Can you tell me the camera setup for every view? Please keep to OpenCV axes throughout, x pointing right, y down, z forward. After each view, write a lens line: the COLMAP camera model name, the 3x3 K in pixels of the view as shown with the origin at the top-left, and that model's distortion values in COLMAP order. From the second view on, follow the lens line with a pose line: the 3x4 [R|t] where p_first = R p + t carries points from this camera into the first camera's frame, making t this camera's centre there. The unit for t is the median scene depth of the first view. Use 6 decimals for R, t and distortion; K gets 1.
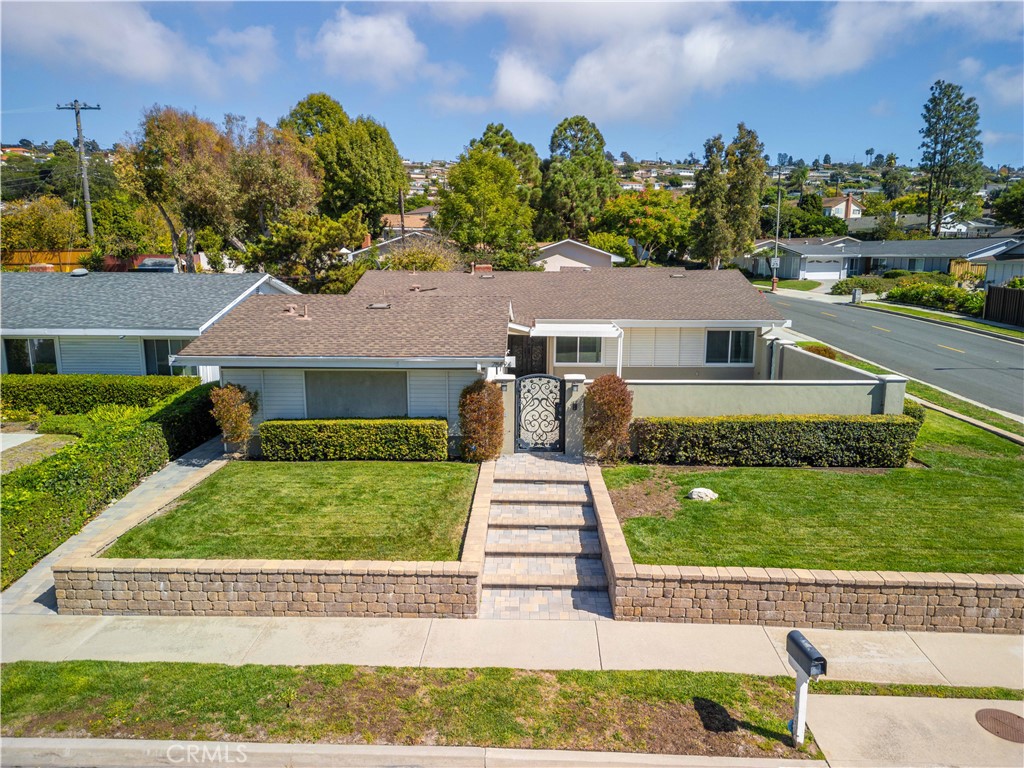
lens RADIAL K [[713.5, 0, 506.5], [0, 713.5, 381.9], [0, 0, 1]] dist [0.081908, -0.081448]
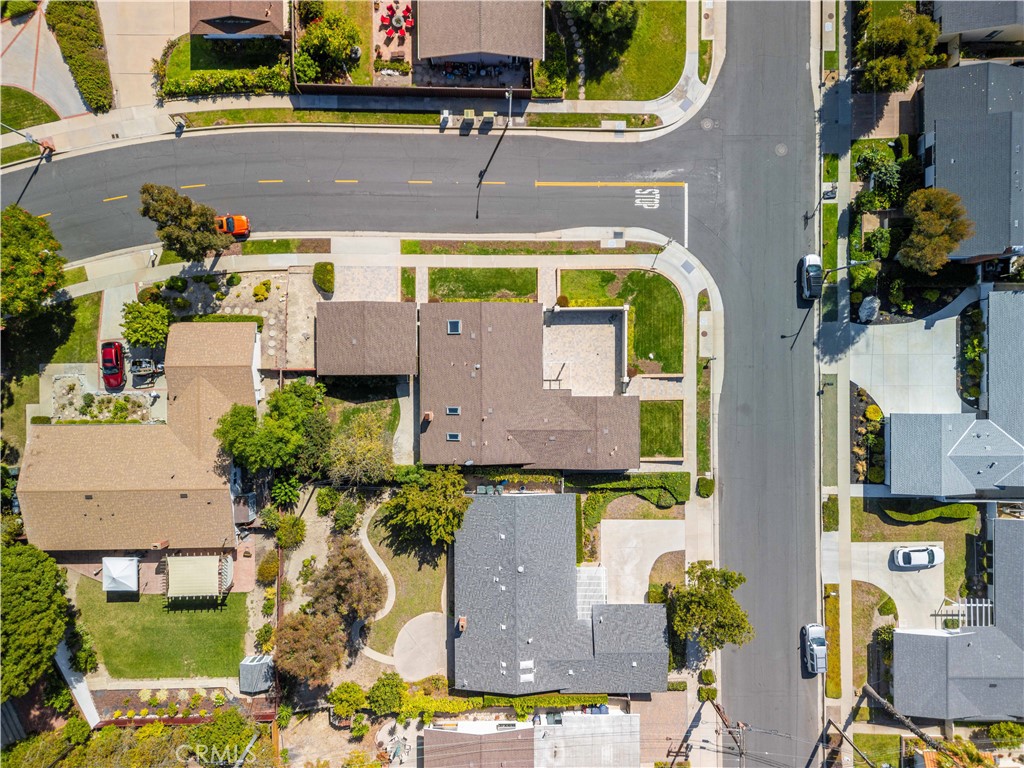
lens RADIAL K [[713.5, 0, 506.5], [0, 713.5, 381.9], [0, 0, 1]] dist [0.081908, -0.081448]
pose [[-0.042106, -0.999063, -0.010009, 0.158425], [0.153541, -0.016369, 0.988007, -4.381405], [-0.987245, 0.040064, 0.154086, 1.066852]]
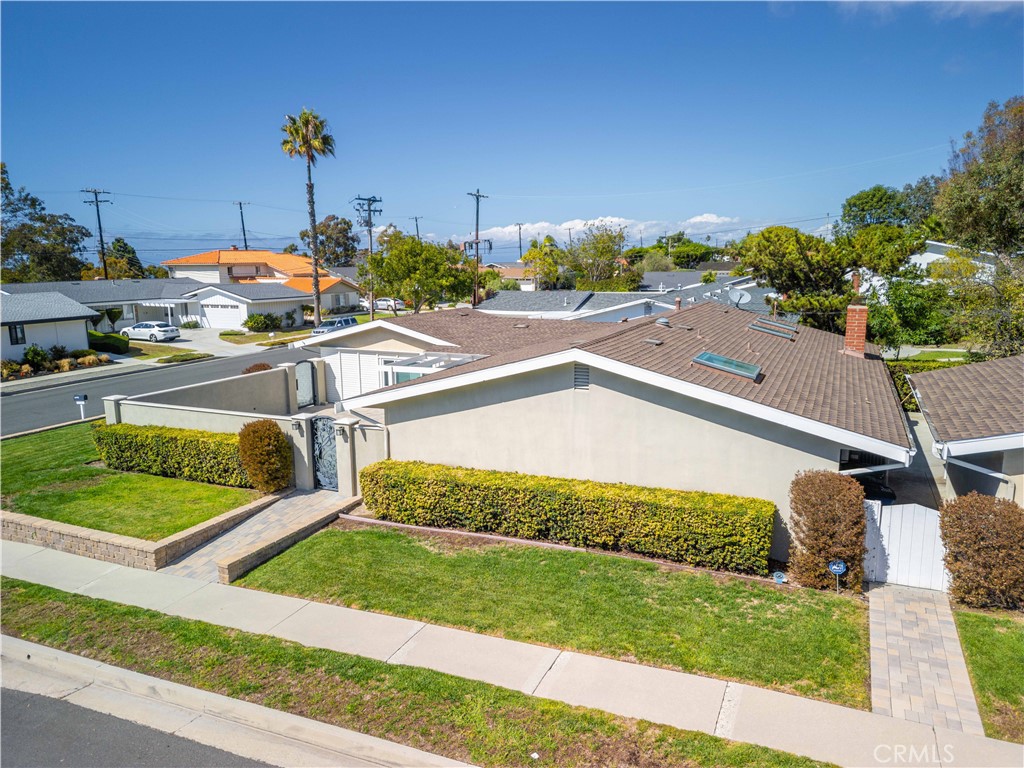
lens RADIAL K [[713.5, 0, 506.5], [0, 713.5, 381.9], [0, 0, 1]] dist [0.081908, -0.081448]
pose [[-0.386107, 0.162934, -0.907951, 1.425667], [-0.147992, 0.960586, 0.235313, -0.439559], [0.910505, 0.225226, -0.346776, 2.070845]]
